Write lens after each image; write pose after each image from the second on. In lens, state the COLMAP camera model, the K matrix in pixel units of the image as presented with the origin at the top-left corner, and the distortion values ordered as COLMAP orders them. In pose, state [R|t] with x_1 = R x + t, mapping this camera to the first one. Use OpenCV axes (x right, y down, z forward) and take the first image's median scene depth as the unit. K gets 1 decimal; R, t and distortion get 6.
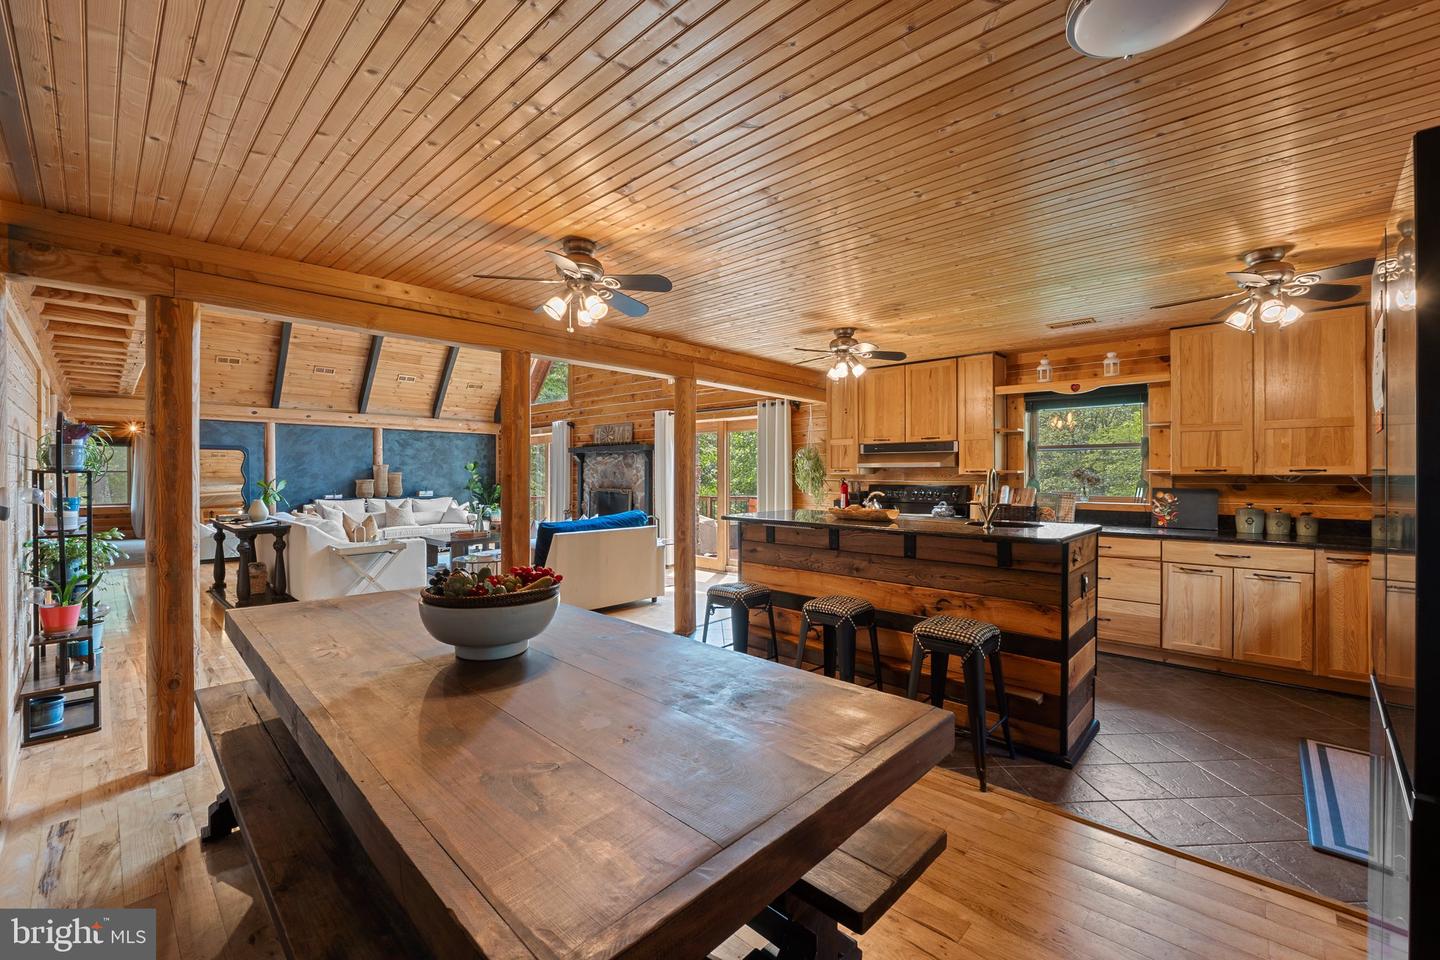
lens RADIAL K [[595.9, 0, 720.0], [0, 595.9, 480.0], [0, 0, 1]] dist [-0.012092, 0.000113]
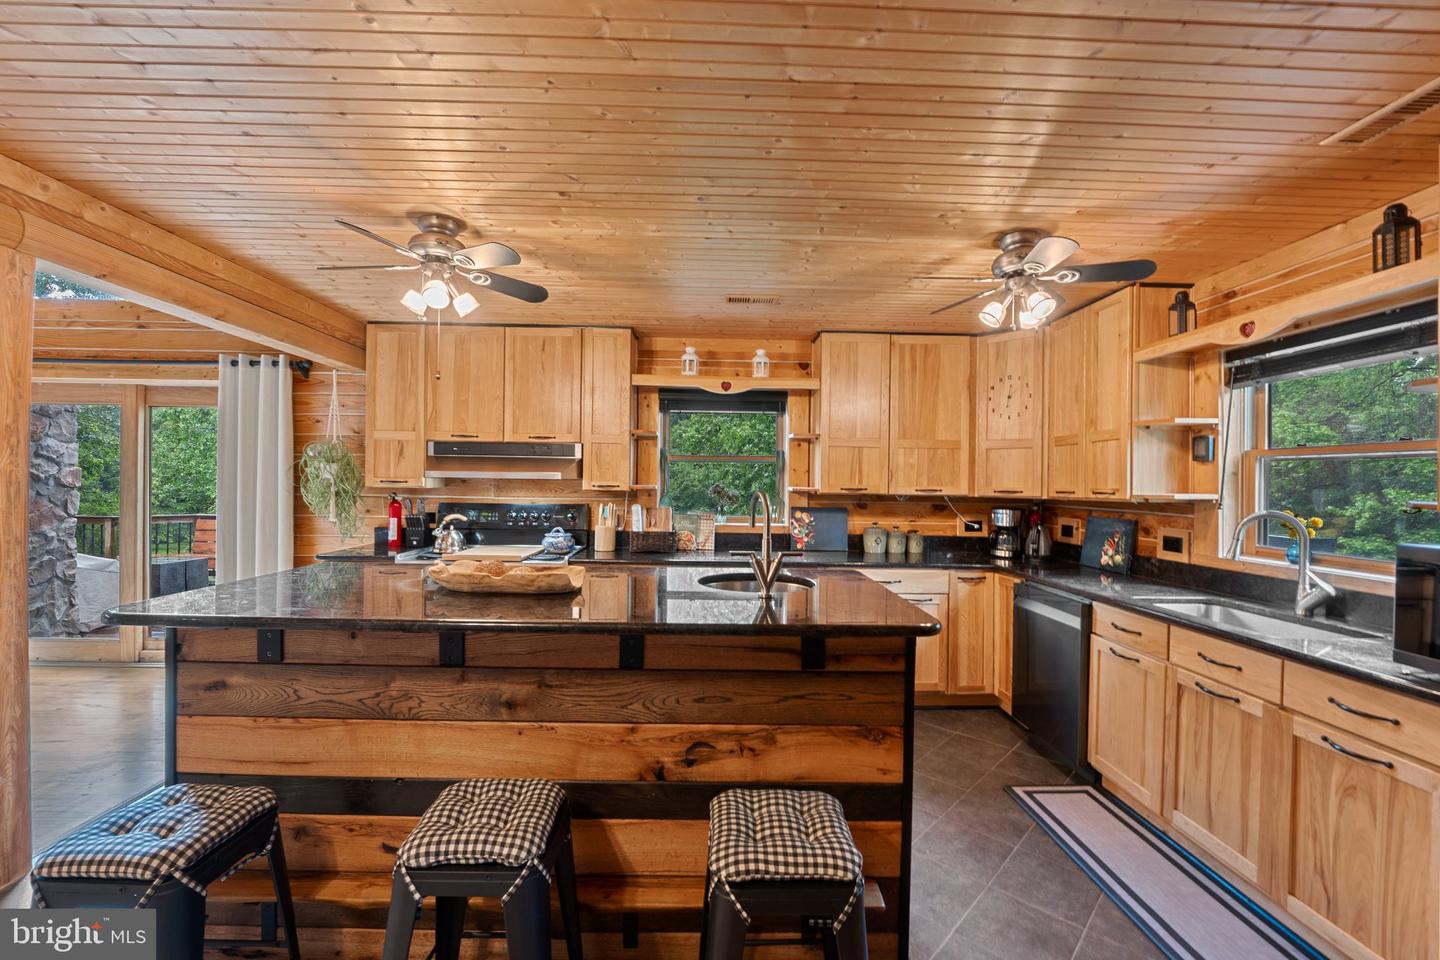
lens RADIAL K [[595.0, 0, 722.6], [0, 595.0, 487.9], [0, 0, 1]] dist [-0.014223, -0.000062]
pose [[0.710523, 0.004555, 0.703659, 0.017168], [-0.006645, 0.999978, 0.000236, -0.015258], [-0.703642, -0.004843, 0.710538, 0.430180]]
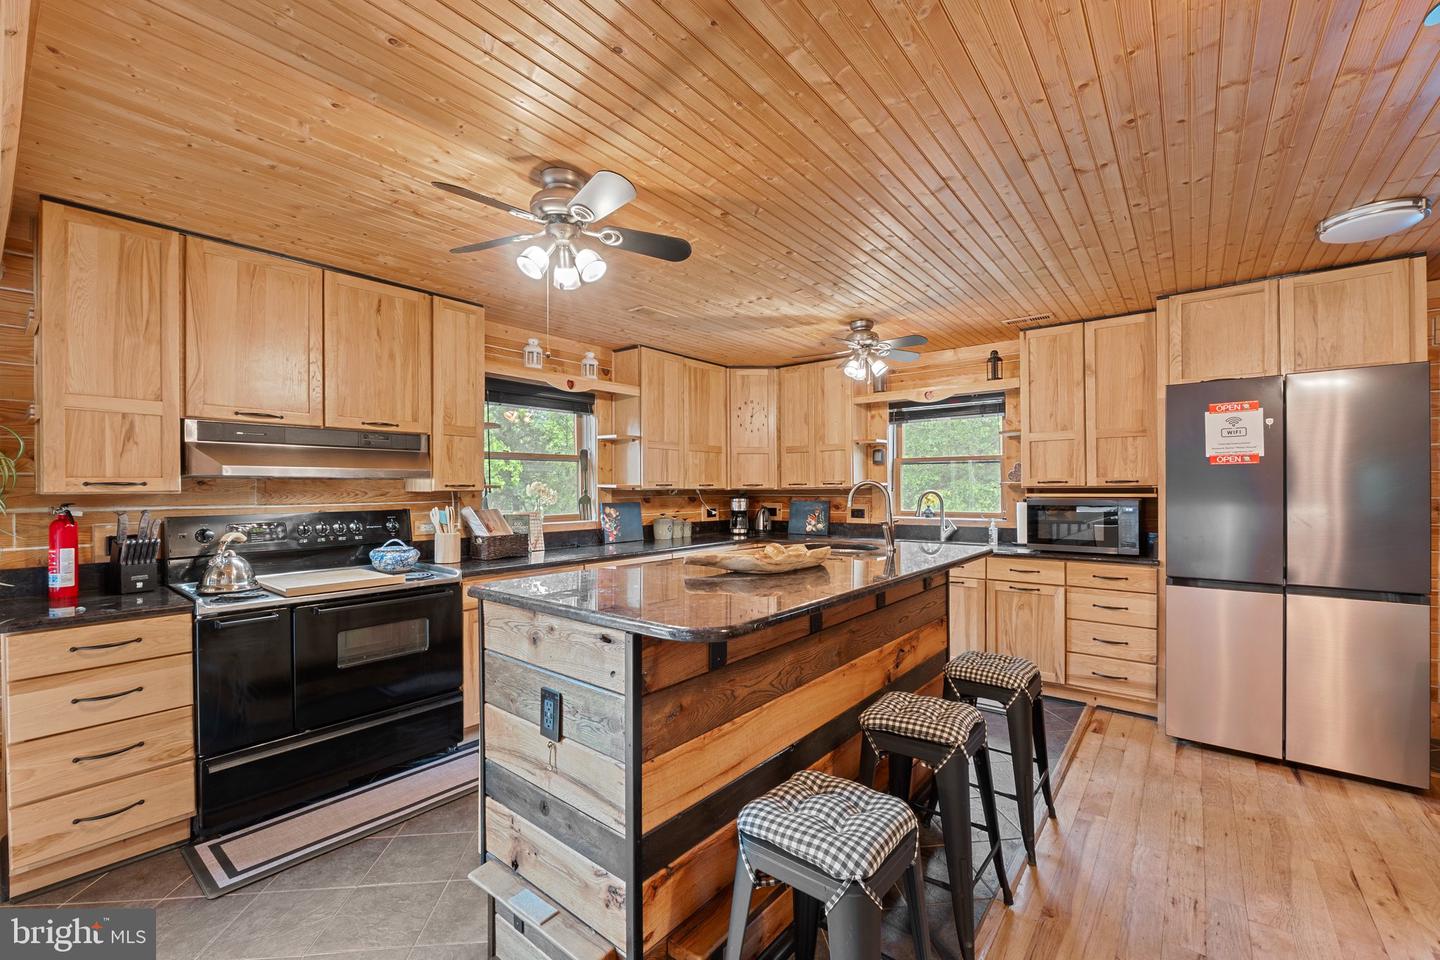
lens RADIAL K [[595.0, 0, 722.6], [0, 595.0, 487.9], [0, 0, 1]] dist [-0.014223, -0.000062]
pose [[-0.084452, 0.000863, 0.996427, -0.250734], [0.017620, 0.999845, 0.000628, -0.008622], [-0.996272, 0.017610, -0.084454, 0.888893]]
